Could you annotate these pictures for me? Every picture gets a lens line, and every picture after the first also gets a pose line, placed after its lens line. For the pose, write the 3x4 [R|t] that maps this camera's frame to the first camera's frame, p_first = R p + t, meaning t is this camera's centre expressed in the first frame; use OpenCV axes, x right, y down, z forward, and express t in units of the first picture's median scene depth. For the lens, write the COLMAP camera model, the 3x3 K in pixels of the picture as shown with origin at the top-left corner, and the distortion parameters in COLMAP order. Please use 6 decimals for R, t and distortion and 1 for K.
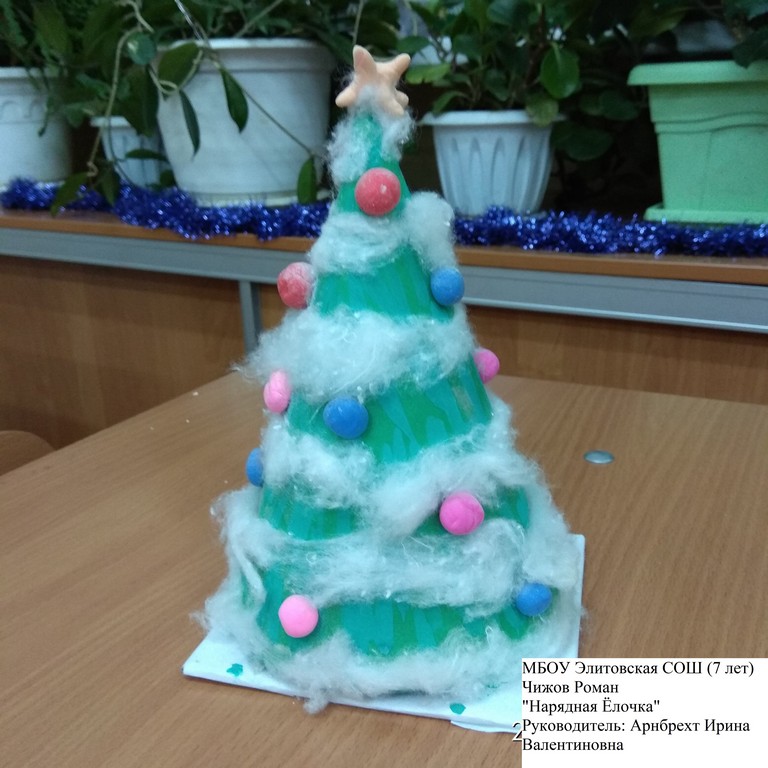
lens RADIAL K [[846.2, 0, 385.4], [0, 846.2, 399.6], [0, 0, 1]] dist [0.034908, 0.000000]
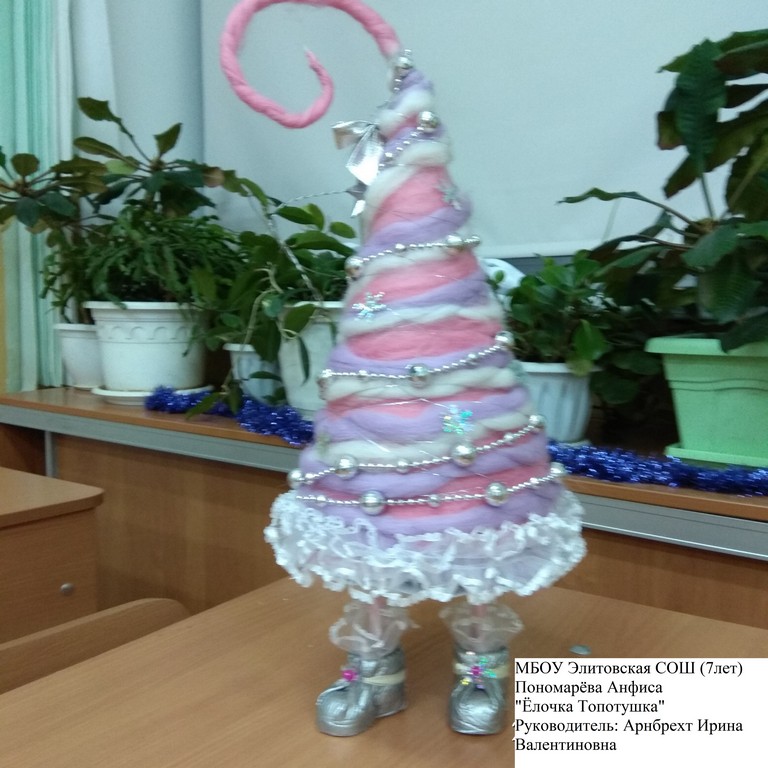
lens RADIAL K [[846.2, 0, 373.0], [0, 846.2, 377.2], [0, 0, 1]] dist [0.034908, 0.000000]
pose [[0.992111, 0.041732, -0.118216, 0.029048], [-0.068880, 0.969340, -0.235873, -0.004845], [0.104748, 0.242154, 0.964567, -0.233739]]
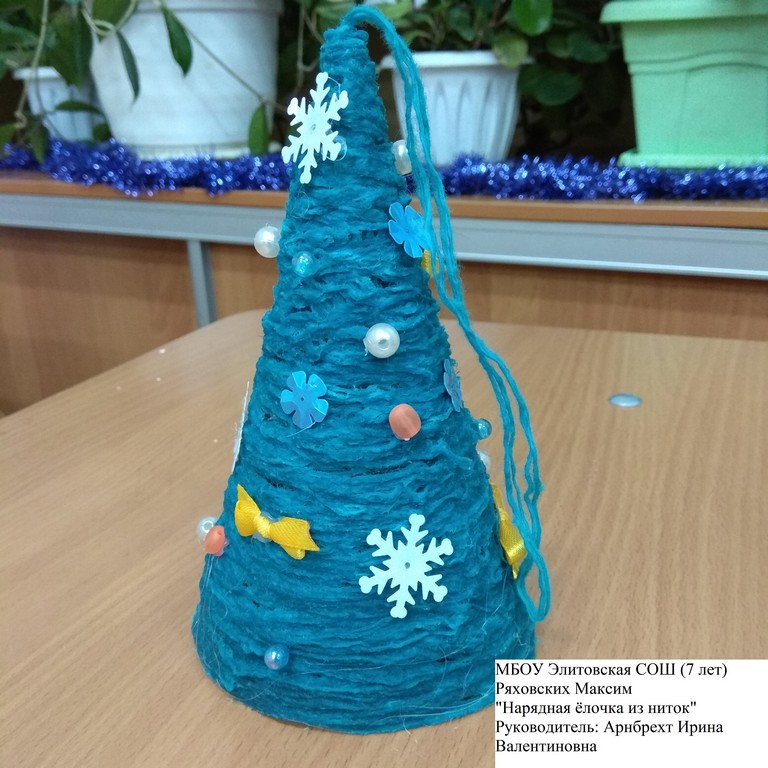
lens RADIAL K [[846.2, 0, 389.0], [0, 846.2, 401.1], [0, 0, 1]] dist [0.034908, 0.000000]
pose [[0.996059, -0.031166, 0.083032, -0.040616], [0.028883, 0.999175, 0.028556, 0.018247], [-0.083854, -0.026045, 0.996138, 0.055539]]
